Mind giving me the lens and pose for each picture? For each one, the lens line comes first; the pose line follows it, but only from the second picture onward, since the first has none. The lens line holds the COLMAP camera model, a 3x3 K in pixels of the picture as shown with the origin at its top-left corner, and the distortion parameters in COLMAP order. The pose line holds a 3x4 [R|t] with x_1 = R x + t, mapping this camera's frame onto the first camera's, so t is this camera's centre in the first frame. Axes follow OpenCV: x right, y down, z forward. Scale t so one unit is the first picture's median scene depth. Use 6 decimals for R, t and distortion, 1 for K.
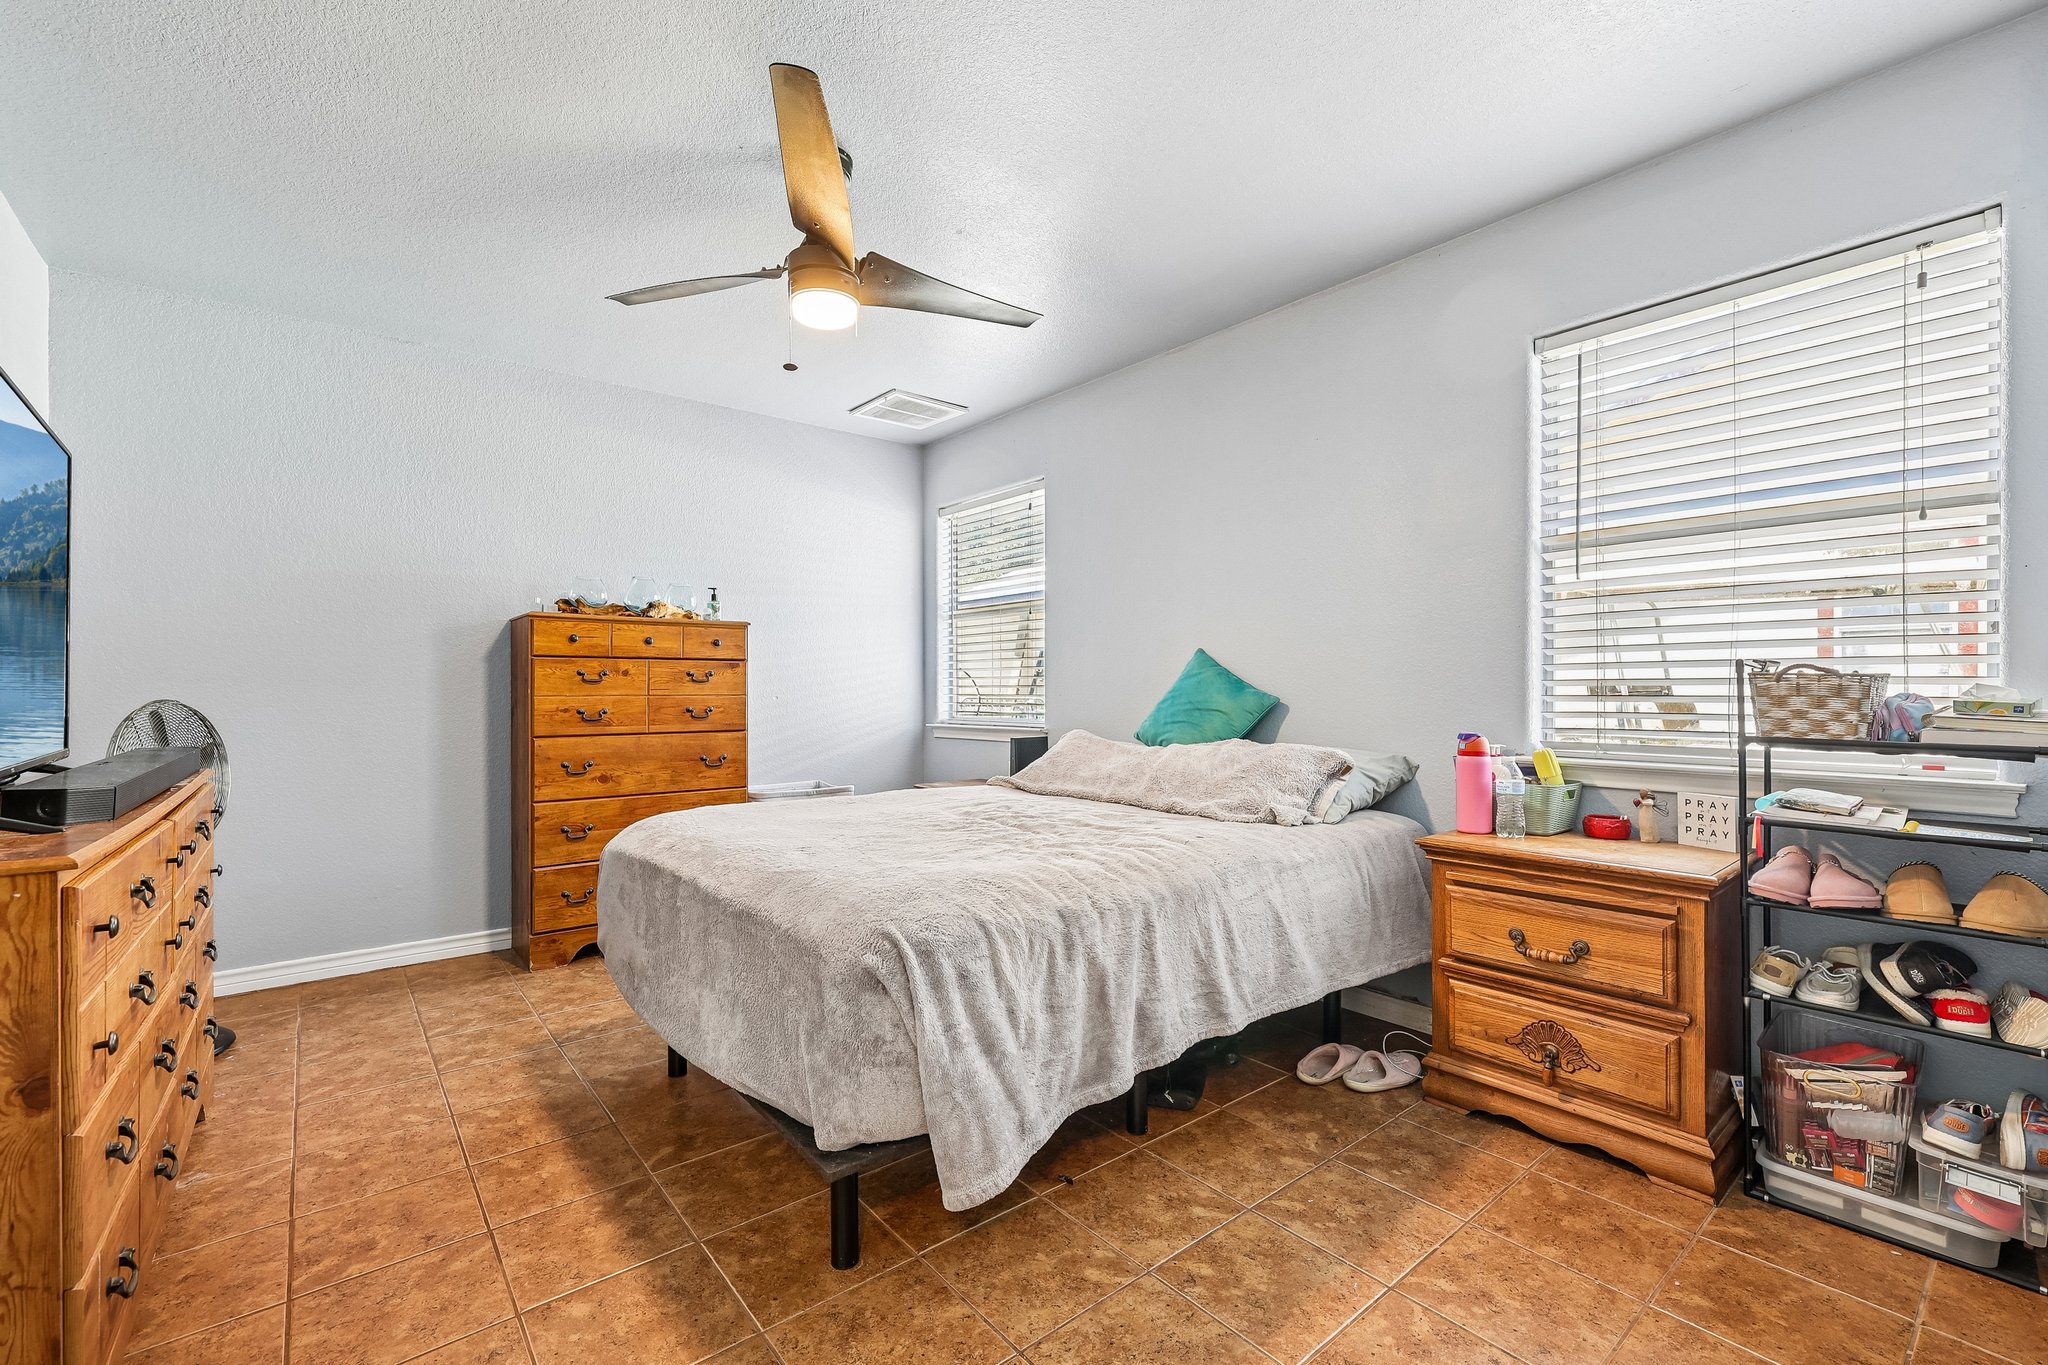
lens RADIAL K [[865.4, 0, 1029.5], [0, 865.4, 686.4], [0, 0, 1]] dist [0.000881, 0.000133]
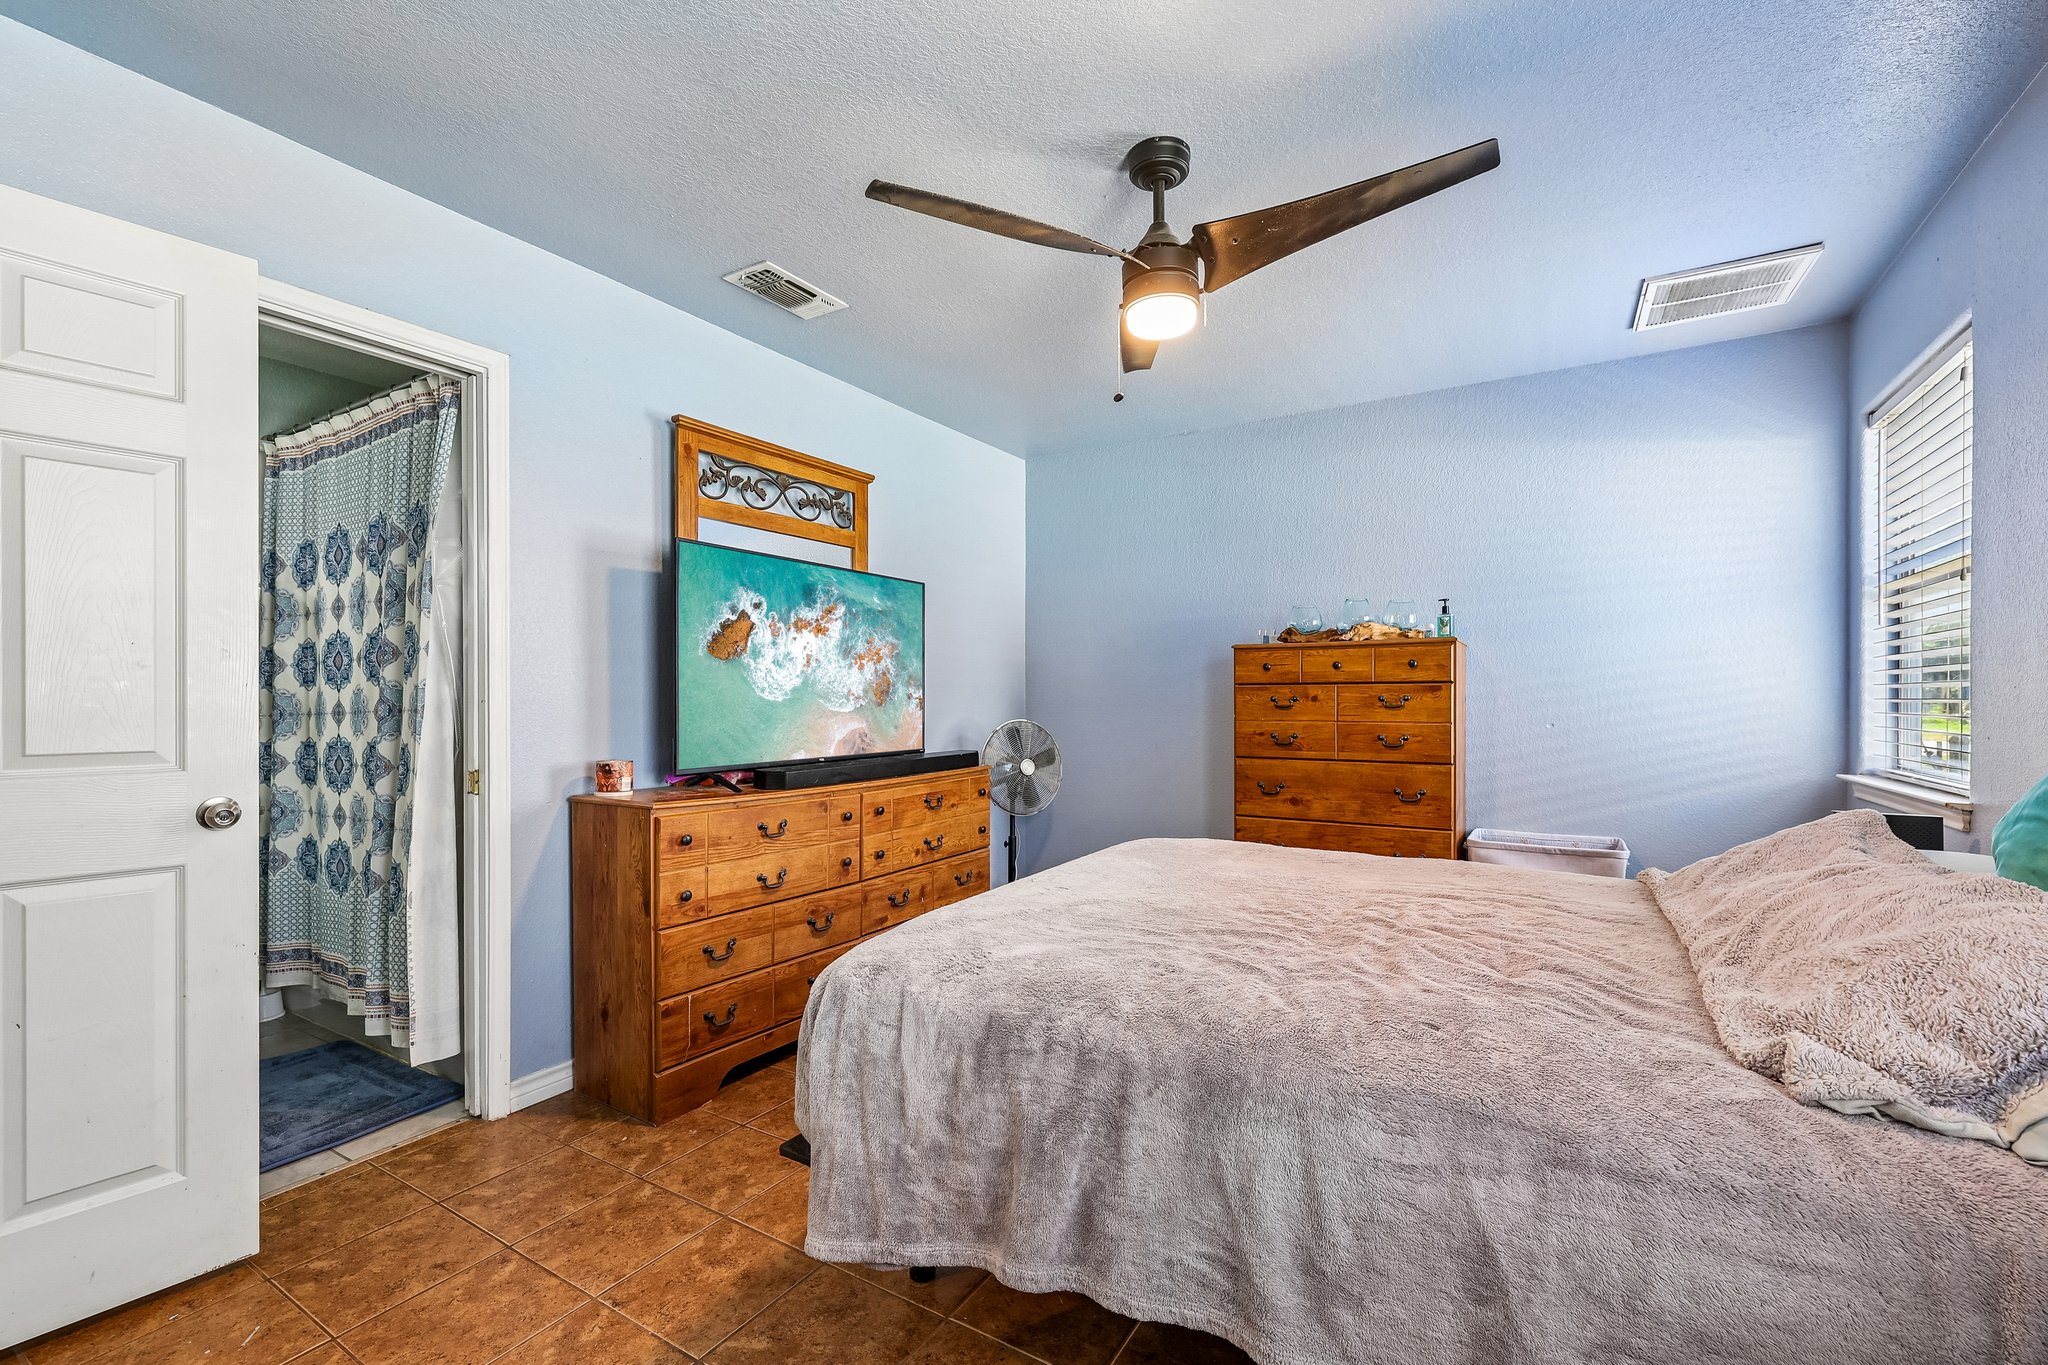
lens RADIAL K [[874.2, 0, 1028.0], [0, 874.2, 698.8], [0, 0, 1]] dist [-0.001379, -0.000059]
pose [[0.320309, 0.002272, -0.947310, 0.378589], [0.005099, 0.999979, 0.004123, -0.020703], [0.947299, -0.006151, 0.320291, 0.351034]]
